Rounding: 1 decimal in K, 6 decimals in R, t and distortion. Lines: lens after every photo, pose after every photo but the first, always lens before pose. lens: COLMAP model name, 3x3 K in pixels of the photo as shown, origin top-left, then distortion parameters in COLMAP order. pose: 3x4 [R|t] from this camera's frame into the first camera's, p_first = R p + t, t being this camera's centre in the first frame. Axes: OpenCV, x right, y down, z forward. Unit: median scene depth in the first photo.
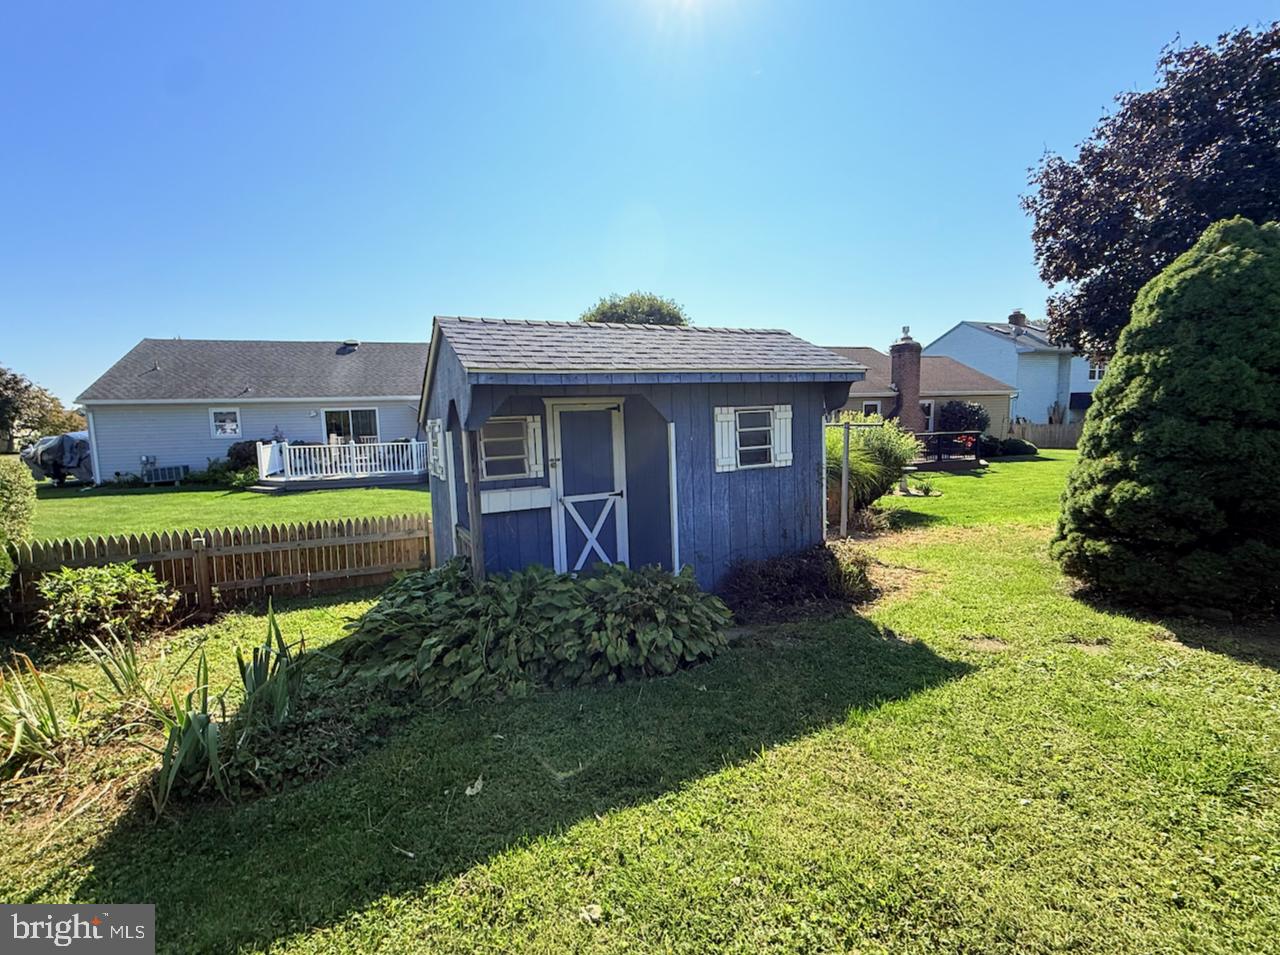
lens RADIAL K [[490.8, 0, 640.0], [0, 490.8, 477.5], [0, 0, 1]] dist [0.001281, 0.000069]
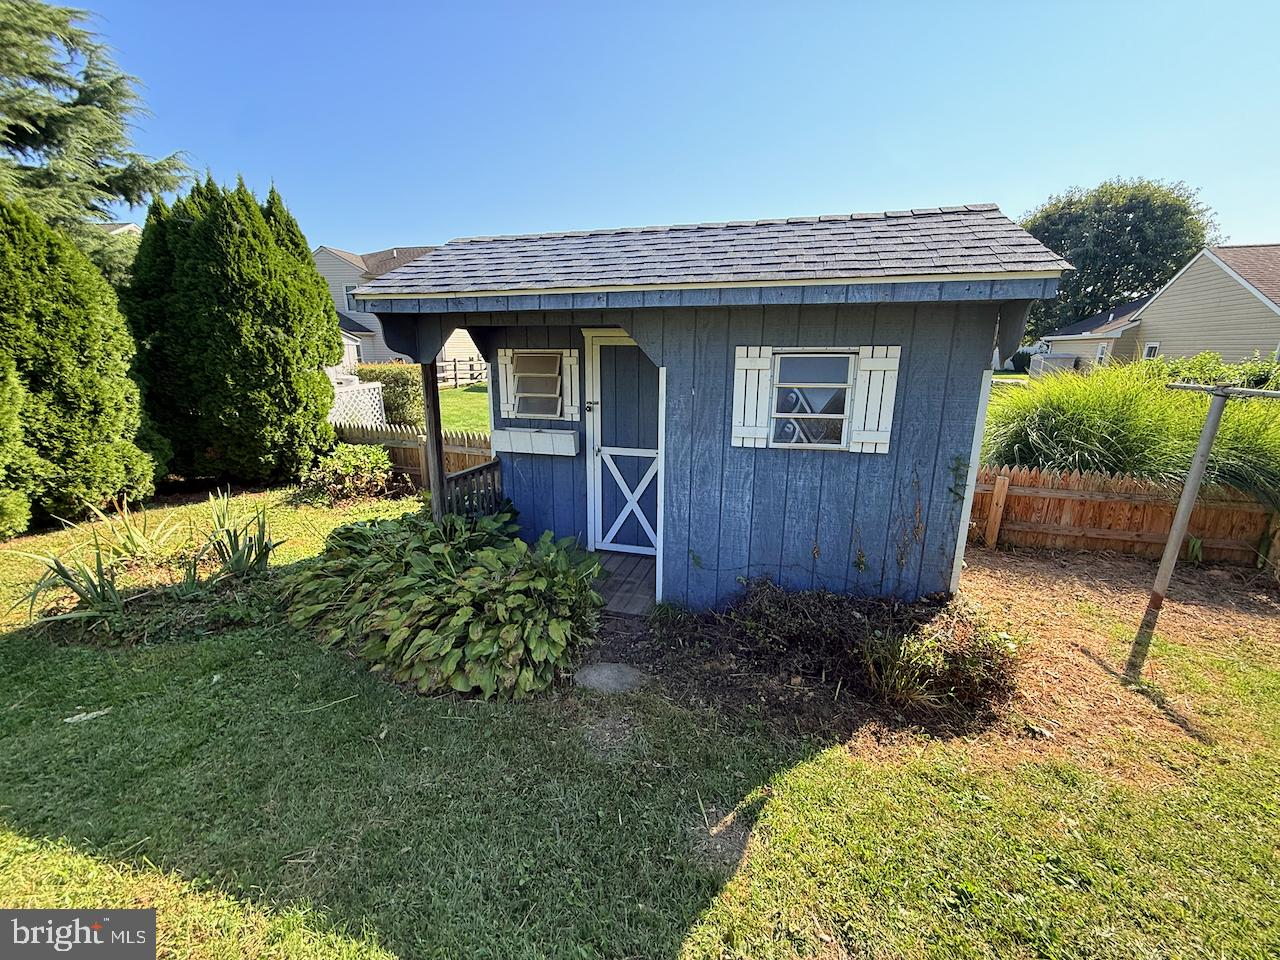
lens RADIAL K [[490.8, 0, 640.0], [0, 490.8, 480.0], [0, 0, 1]] dist [0.001281, 0.000069]
pose [[0.784203, 0.193285, -0.589633, 0.435354], [-0.108527, 0.978324, 0.176360, -0.065955], [0.610940, -0.074311, 0.788181, 0.369566]]
